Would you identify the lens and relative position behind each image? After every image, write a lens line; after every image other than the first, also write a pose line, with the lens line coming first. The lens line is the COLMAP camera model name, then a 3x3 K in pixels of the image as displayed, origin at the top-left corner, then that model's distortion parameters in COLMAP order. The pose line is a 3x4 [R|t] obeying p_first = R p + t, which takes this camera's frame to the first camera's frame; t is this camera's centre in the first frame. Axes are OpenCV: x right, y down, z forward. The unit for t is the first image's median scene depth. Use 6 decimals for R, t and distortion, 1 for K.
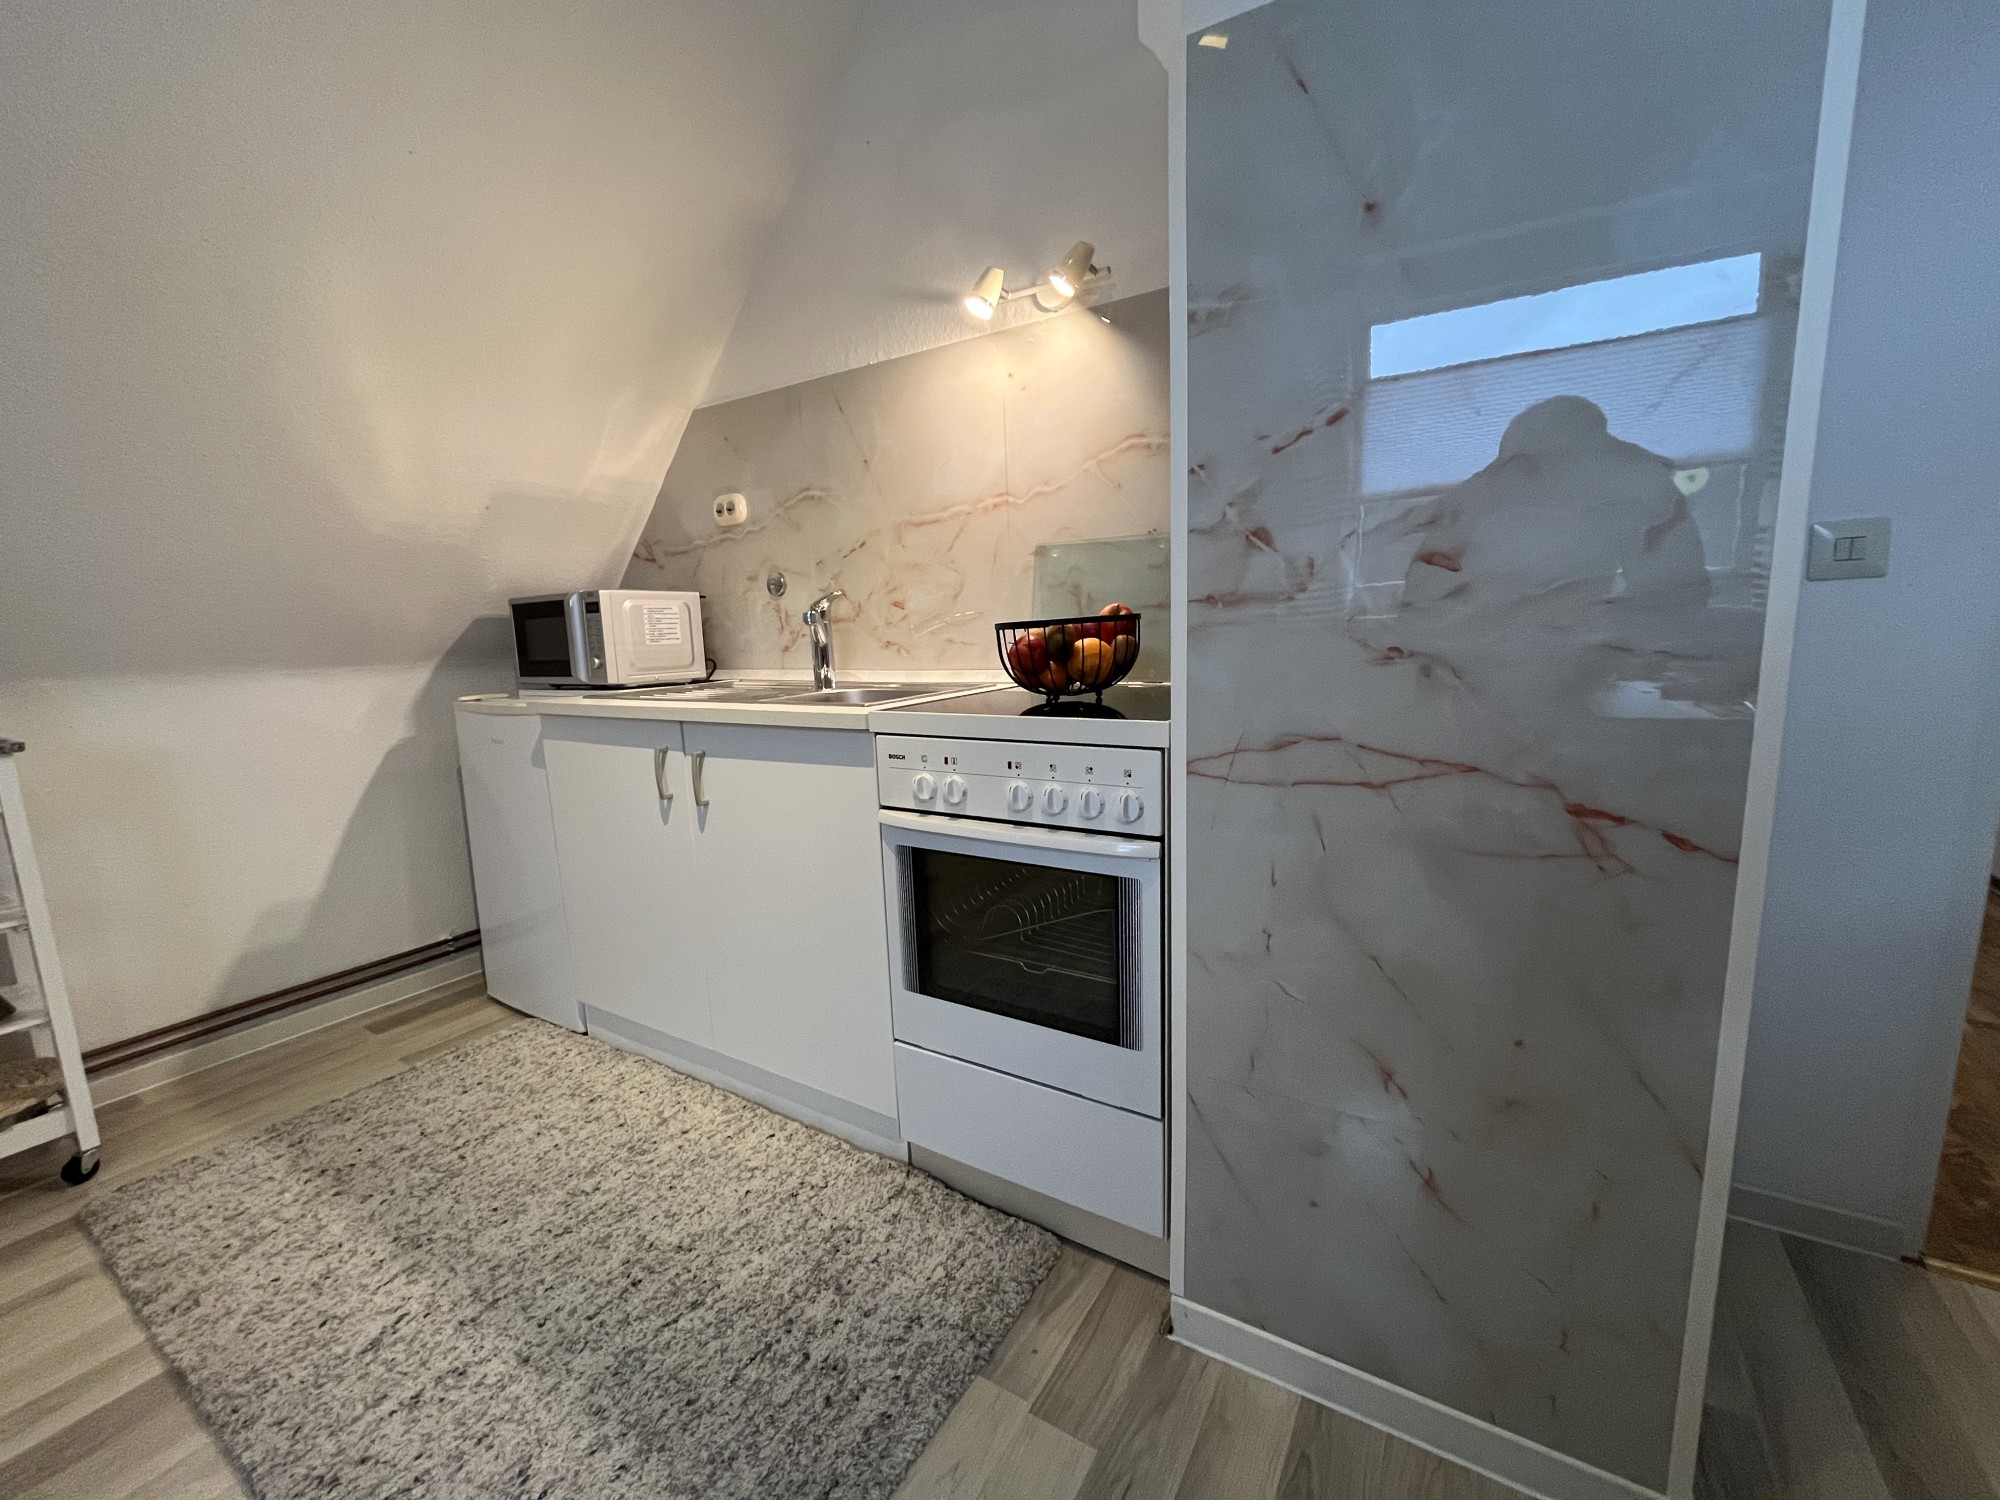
lens RADIAL K [[814.6, 0, 1003.6], [0, 814.6, 749.2], [0, 0, 1]] dist [-0.002317, -0.000187]
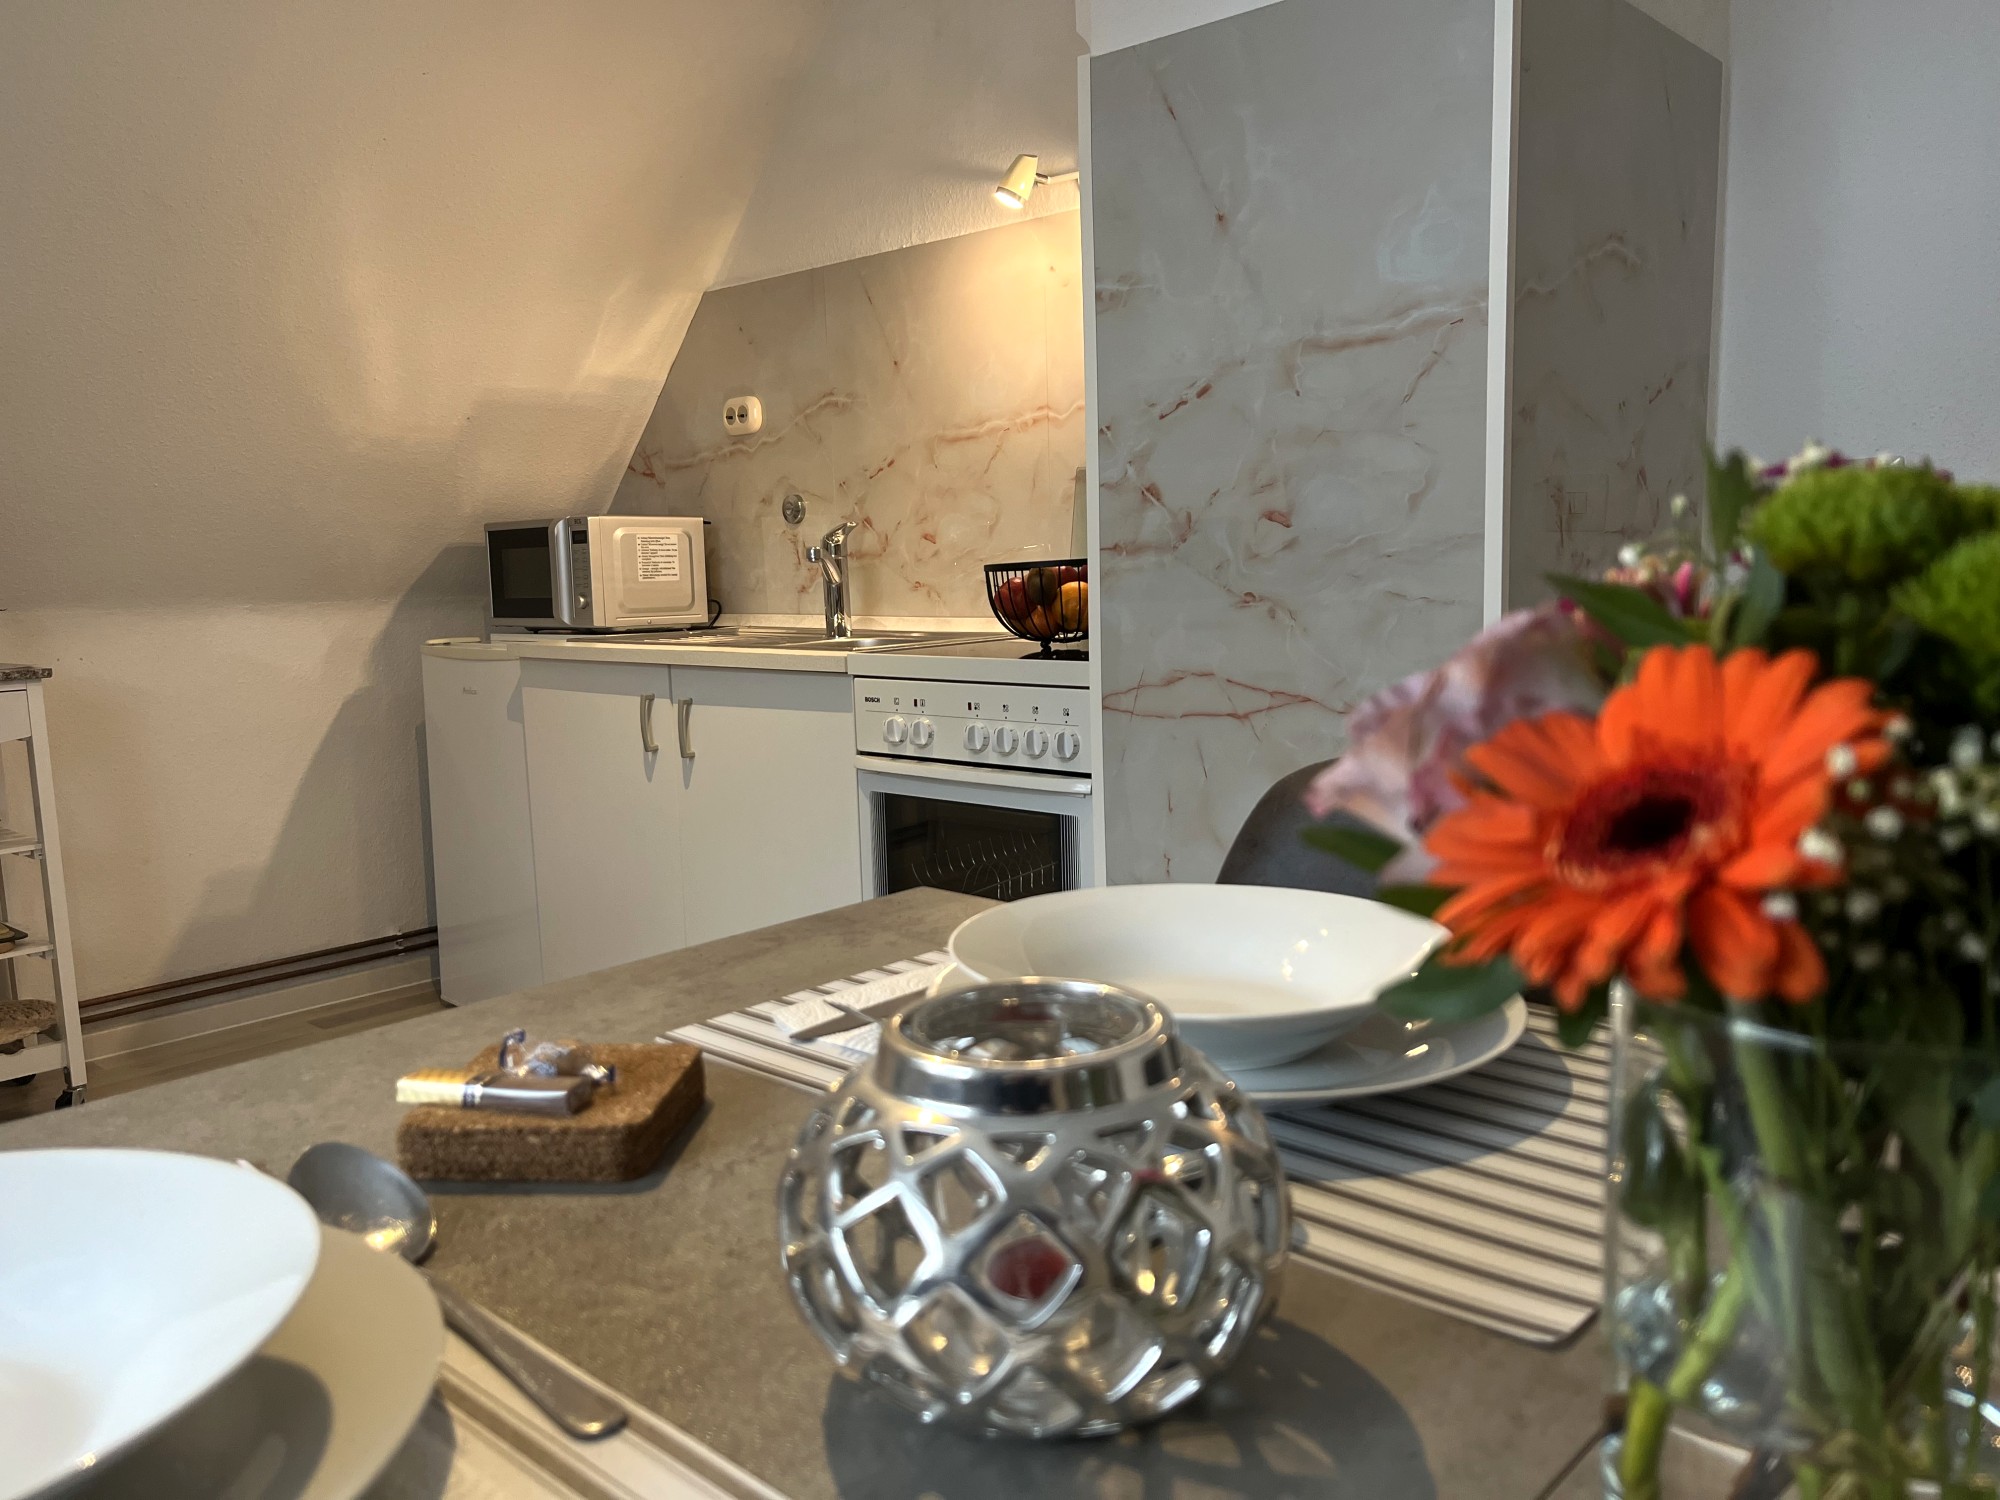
lens RADIAL K [[1525.5, 0, 1000.0], [0, 1525.5, 750.0], [0, 0, 1]] dist [0.094211, -0.133690]
pose [[0.982424, 0.030774, -0.184108, 0.281231], [-0.034528, 0.999255, -0.017215, 0.074850], [0.183441, 0.023269, 0.982755, -0.605507]]
